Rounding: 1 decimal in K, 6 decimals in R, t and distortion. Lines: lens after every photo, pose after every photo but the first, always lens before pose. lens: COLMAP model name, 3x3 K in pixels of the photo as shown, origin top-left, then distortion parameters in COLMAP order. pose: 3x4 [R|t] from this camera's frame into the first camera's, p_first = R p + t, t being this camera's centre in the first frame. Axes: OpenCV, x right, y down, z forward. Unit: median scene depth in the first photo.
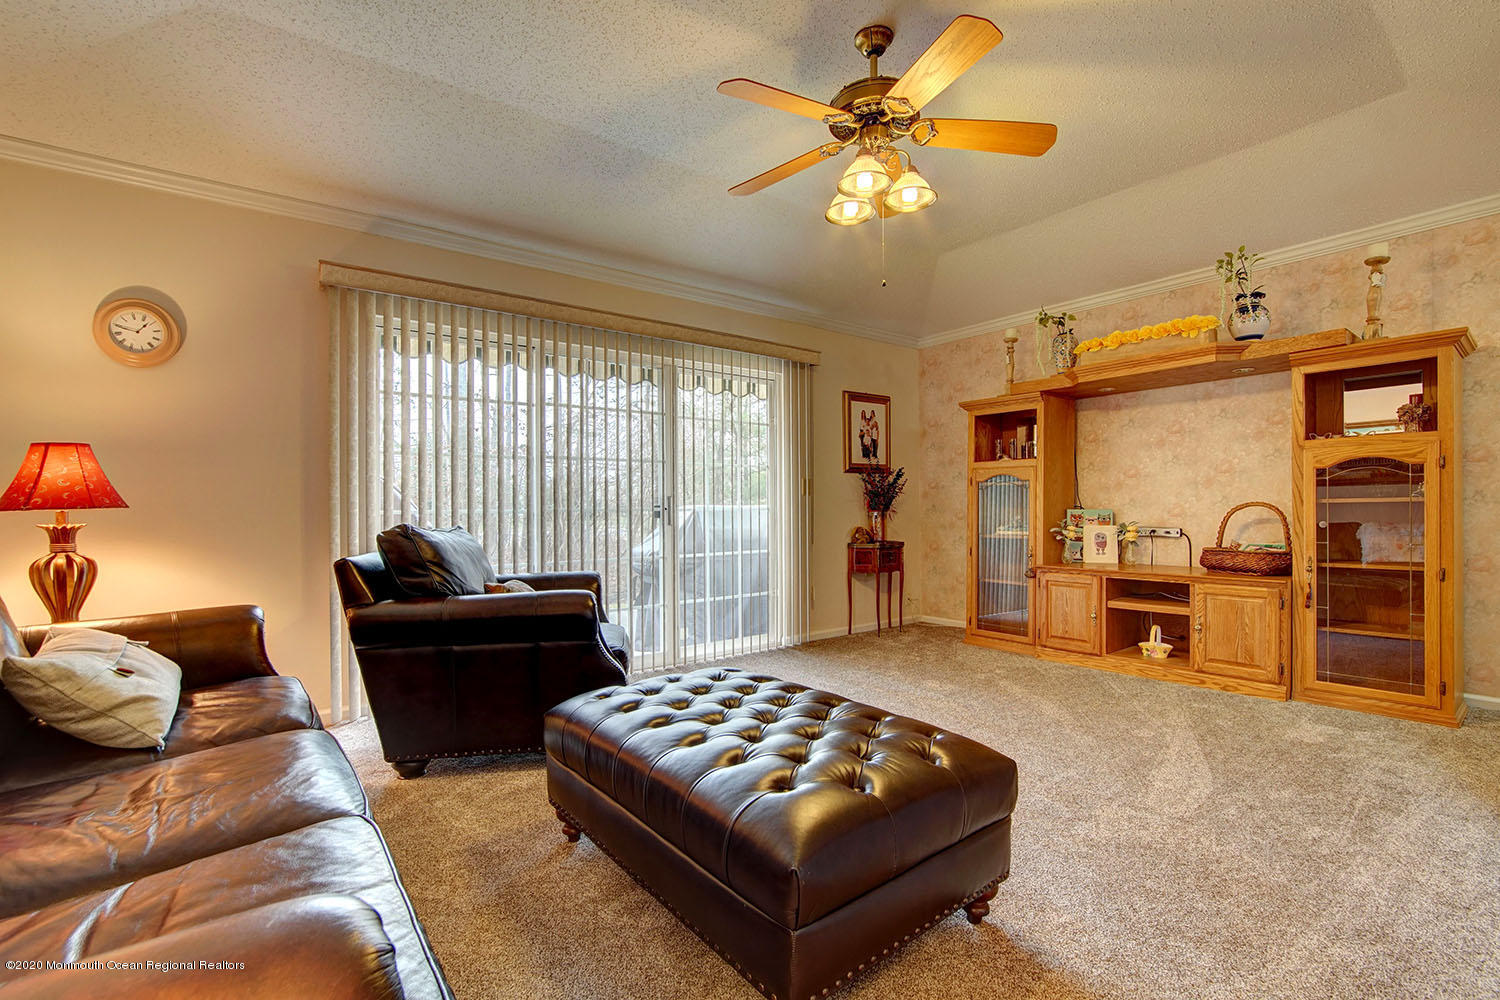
lens RADIAL K [[665.1, 0, 750.6], [0, 665.1, 515.0], [0, 0, 1]] dist [-0.041966, 0.009520]
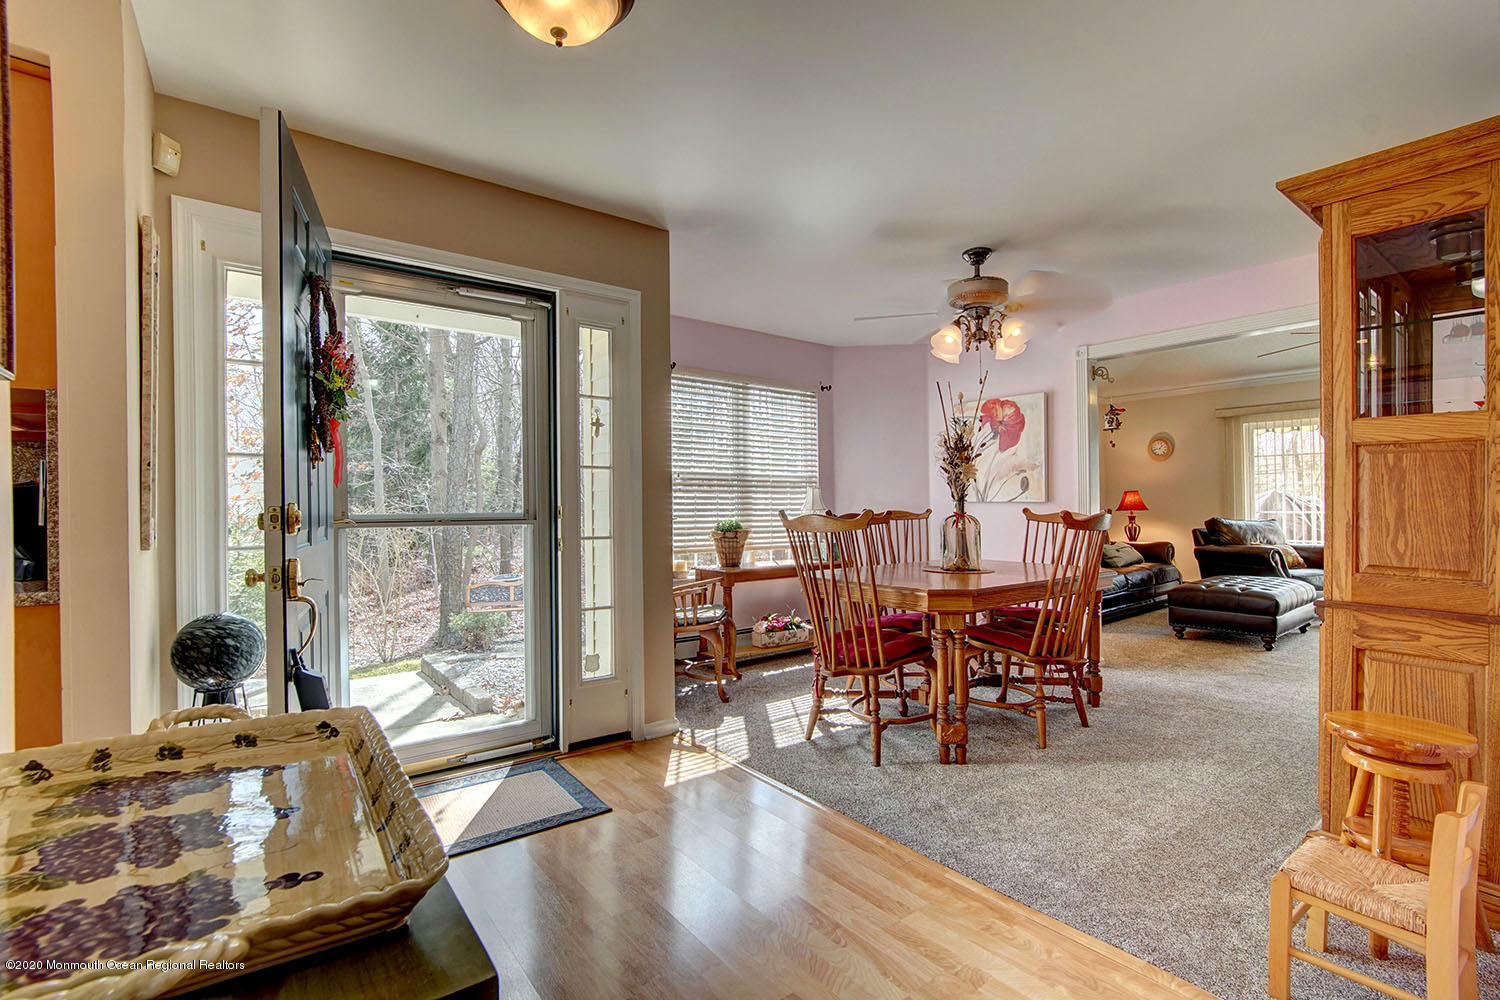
lens RADIAL K [[684.4, 0, 772.5], [0, 684.4, 525.5], [0, 0, 1]] dist [-0.028229, 0.000354]
pose [[0.040755, 0.031424, -0.998675, 2.222674], [0.001243, 0.999503, 0.031501, -0.040477], [0.999168, -0.002525, 0.040696, -0.950312]]
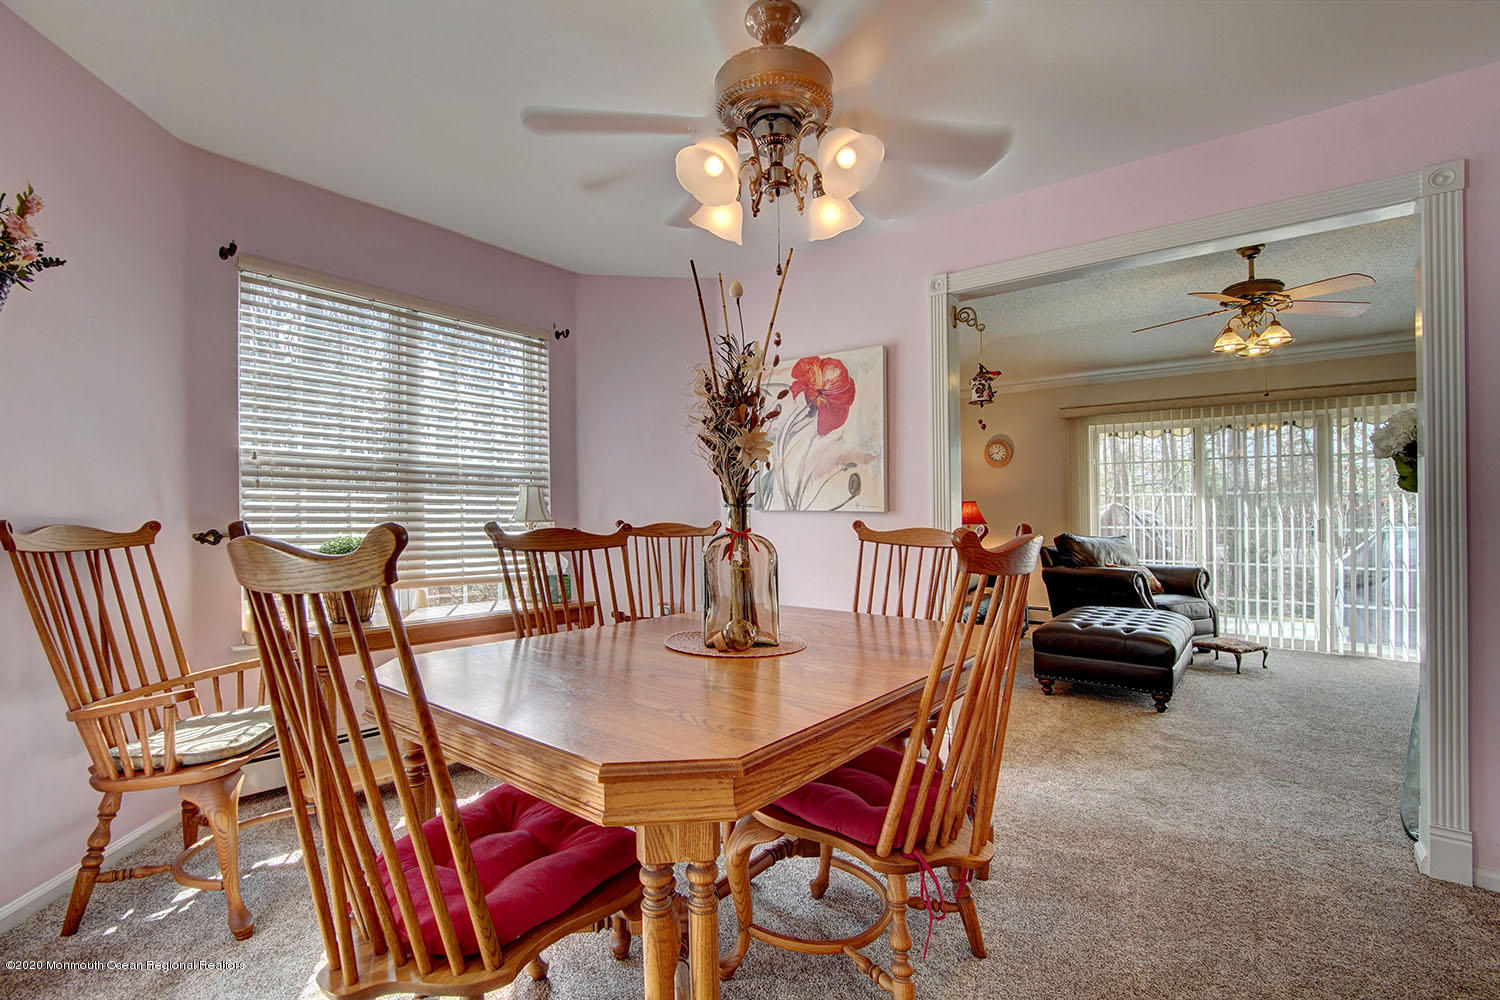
lens RADIAL K [[666.2, 0, 741.2], [0, 666.2, 519.5], [0, 0, 1]] dist [-0.034450, 0.000834]
pose [[0.239215, 0.008016, -0.970933, 1.447270], [-0.008325, 0.999946, 0.006204, -0.036603], [0.970931, 0.006599, 0.239269, -0.649173]]
